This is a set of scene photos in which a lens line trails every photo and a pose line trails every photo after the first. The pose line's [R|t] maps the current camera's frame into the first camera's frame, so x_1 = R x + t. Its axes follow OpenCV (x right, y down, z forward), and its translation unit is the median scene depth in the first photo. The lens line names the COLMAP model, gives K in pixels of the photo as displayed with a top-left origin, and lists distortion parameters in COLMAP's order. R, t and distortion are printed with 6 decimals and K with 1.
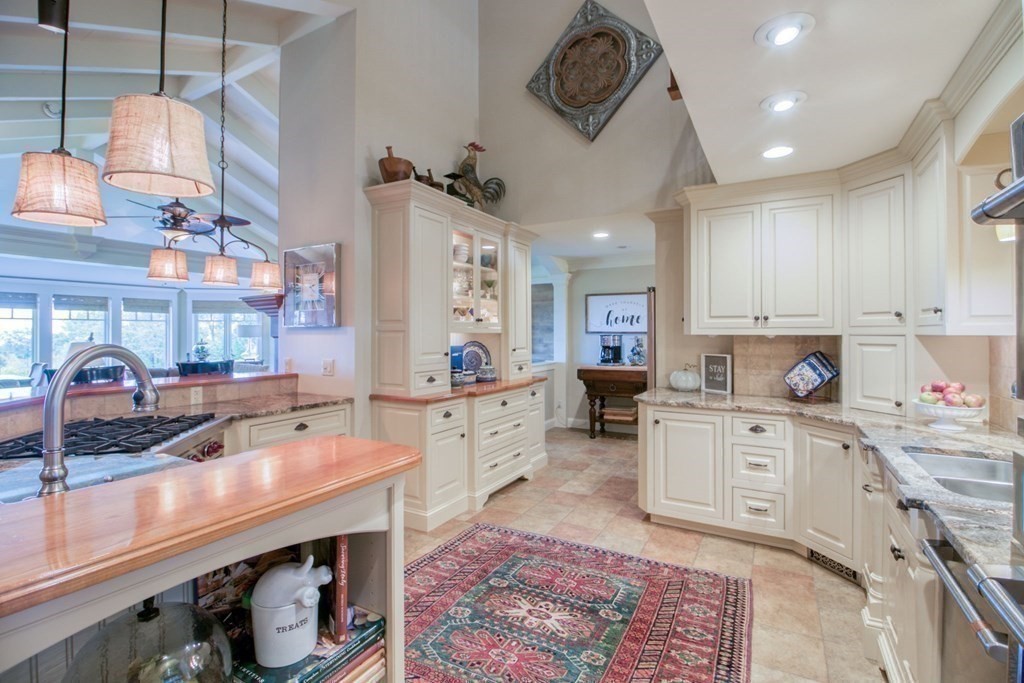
lens RADIAL K [[479.1, 0, 510.1], [0, 479.1, 328.3], [0, 0, 1]] dist [-0.003766, -0.000818]
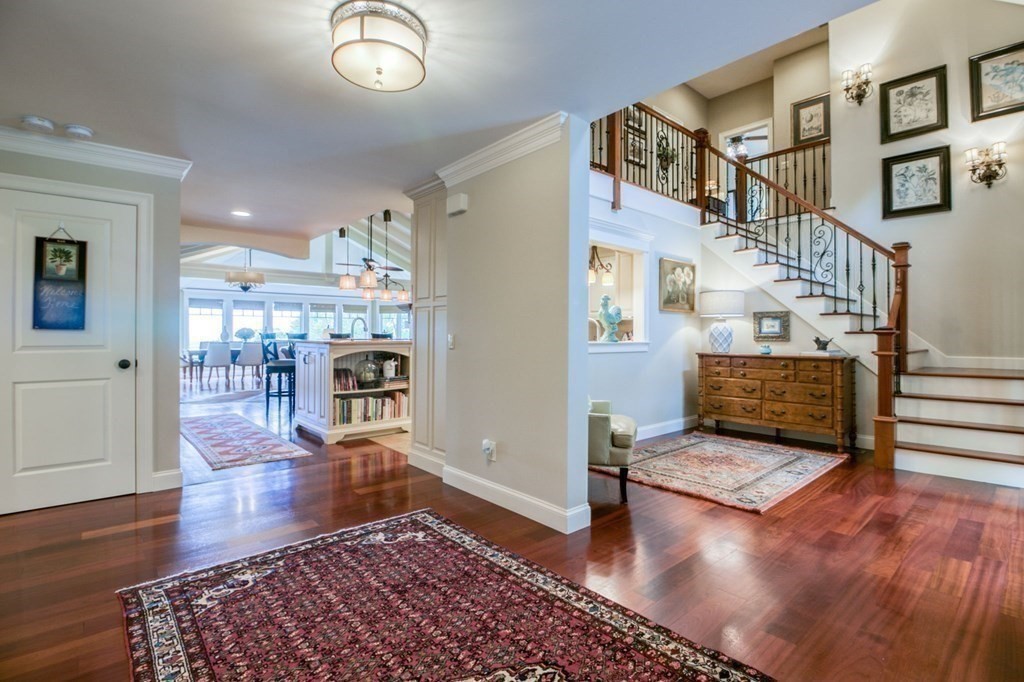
lens RADIAL K [[479.1, 0, 510.1], [0, 479.1, 327.8], [0, 0, 1]] dist [-0.003766, -0.000818]
pose [[0.947436, 0.000497, -0.319944, 0.453141], [-0.000638, 1.000000, -0.000335, 0.028676], [0.319944, 0.000521, 0.947436, -0.651153]]
